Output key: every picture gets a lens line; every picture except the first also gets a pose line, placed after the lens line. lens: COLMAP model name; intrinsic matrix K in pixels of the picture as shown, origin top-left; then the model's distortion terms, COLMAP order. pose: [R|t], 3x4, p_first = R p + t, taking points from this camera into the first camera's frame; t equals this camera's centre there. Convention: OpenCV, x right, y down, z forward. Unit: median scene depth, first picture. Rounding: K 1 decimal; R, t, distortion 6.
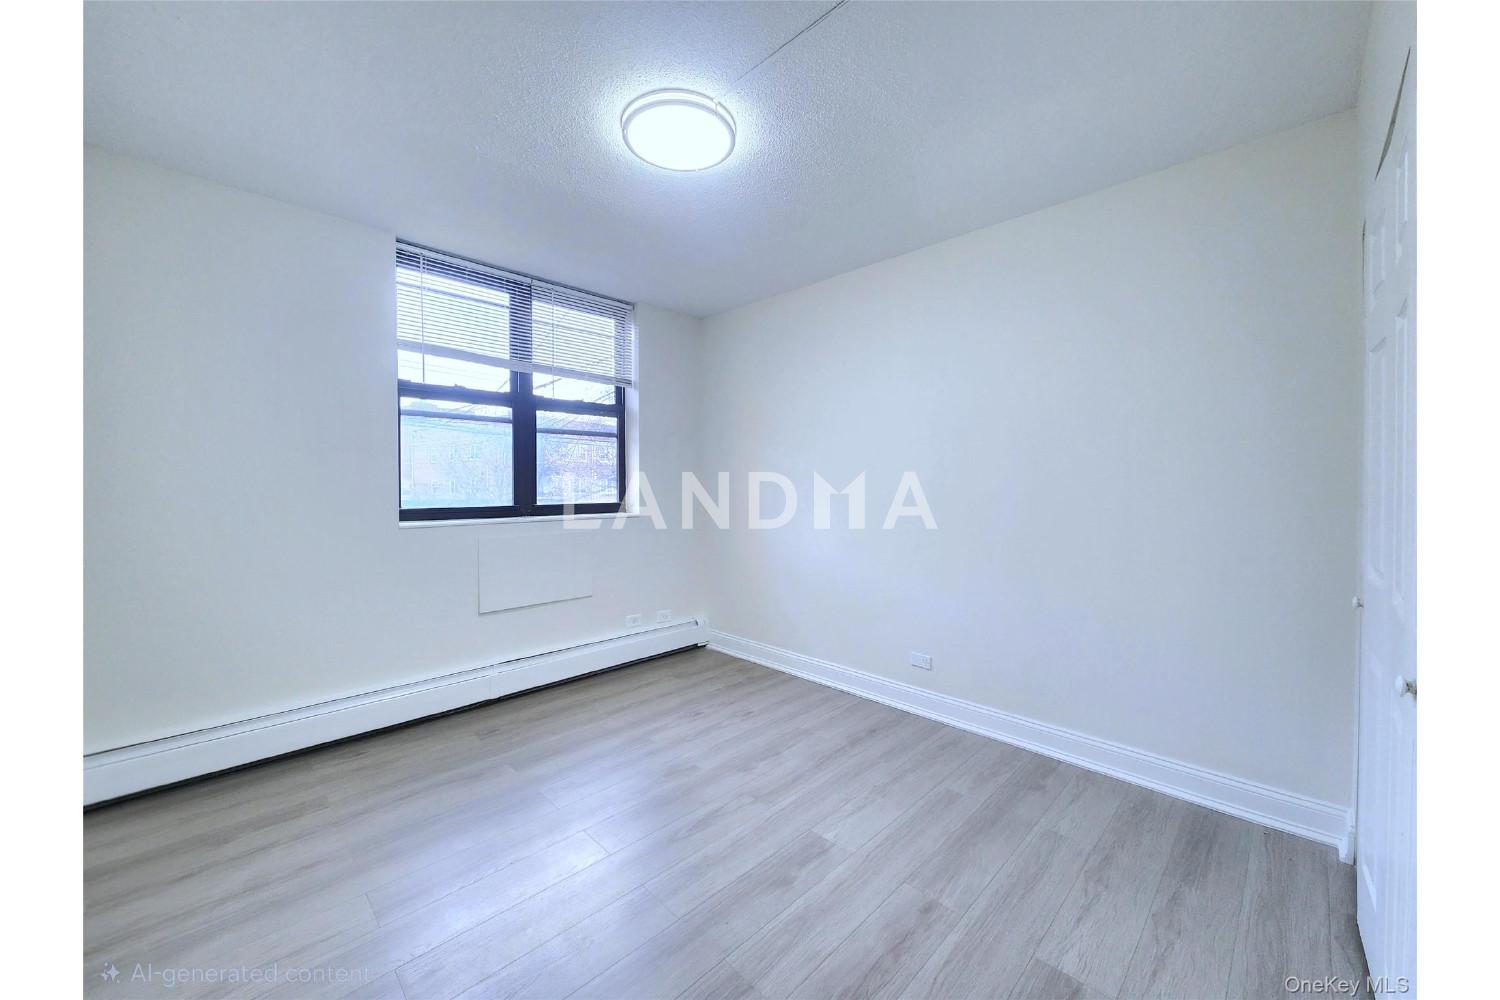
lens RADIAL K [[550.9, 0, 746.8], [0, 550.9, 493.9], [0, 0, 1]] dist [0.002093, 0.000292]
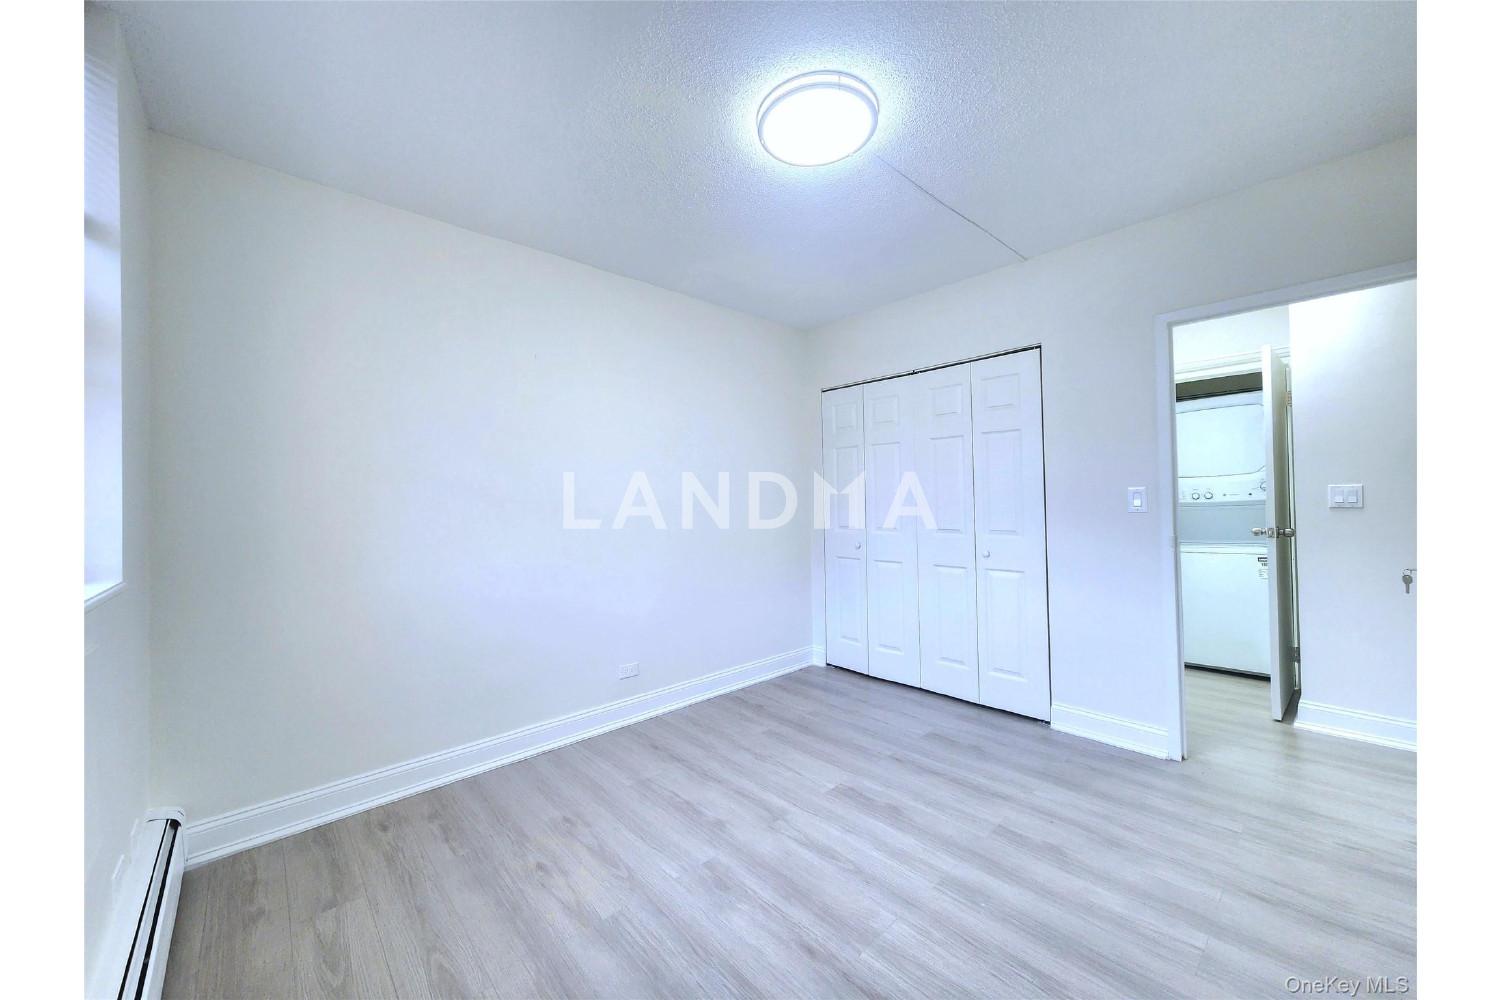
lens RADIAL K [[550.9, 0, 746.8], [0, 550.9, 493.9], [0, 0, 1]] dist [0.002093, 0.000292]
pose [[0.035147, 0.015680, 0.999259, -0.846123], [0.031538, 0.999362, -0.016791, 0.001349], [-0.998884, 0.032105, 0.034630, 0.890532]]
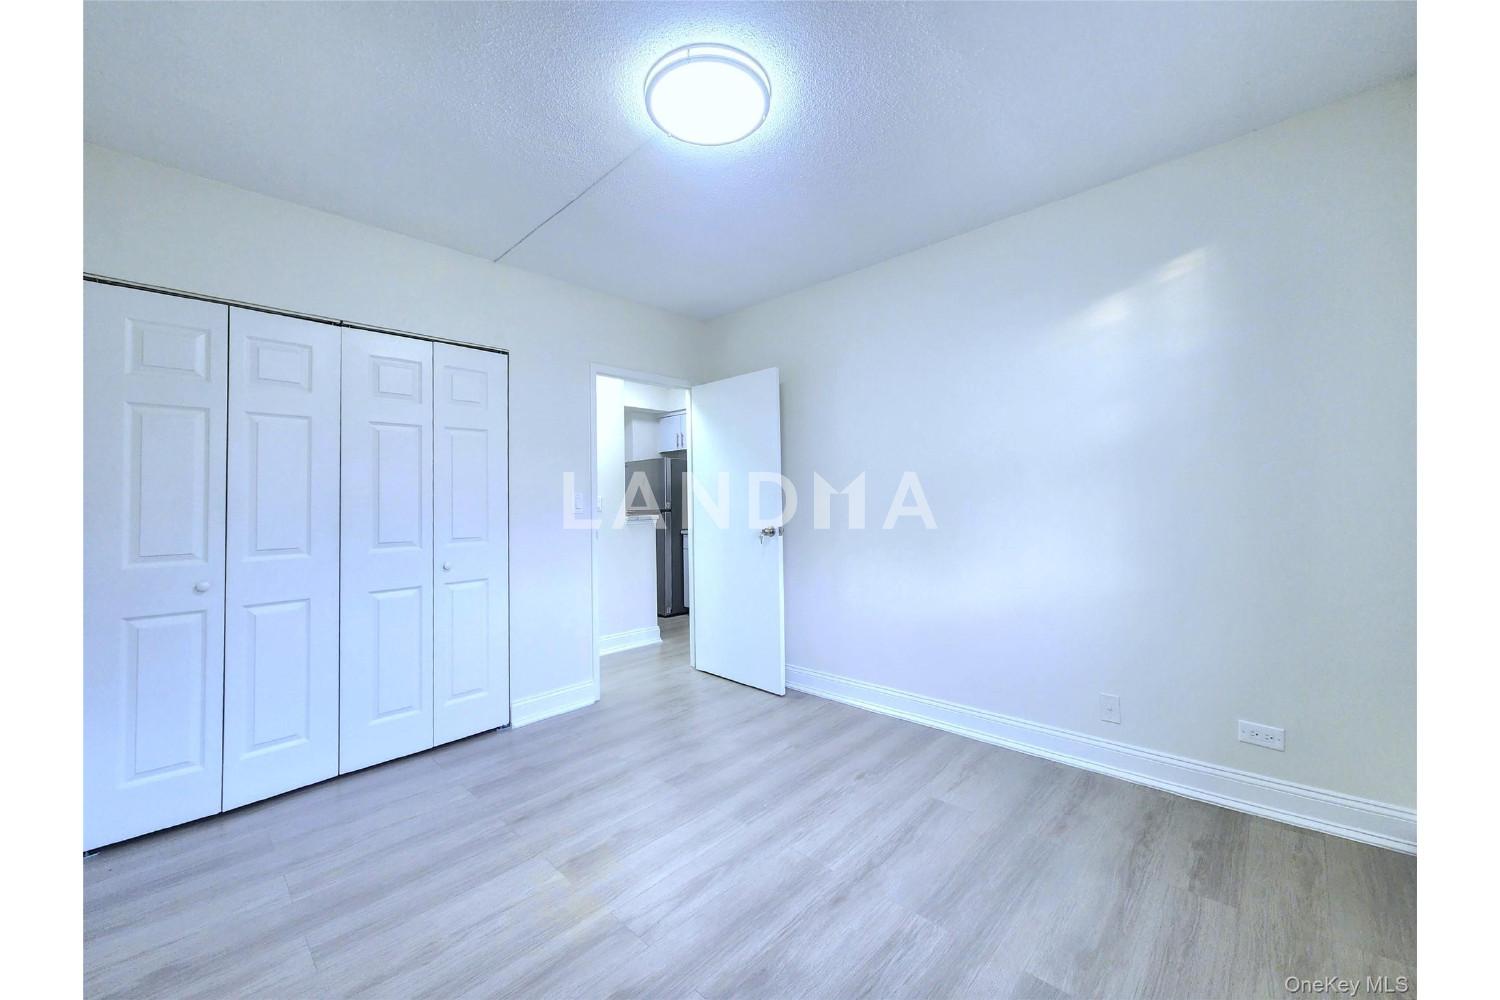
lens RADIAL K [[550.9, 0, 746.8], [0, 550.9, 493.9], [0, 0, 1]] dist [0.002093, 0.000292]
pose [[-0.999330, 0.021028, -0.029971, -0.116016], [0.021062, 0.999778, -0.000839, 0.004936], [0.029947, -0.001470, -0.999550, 1.514349]]
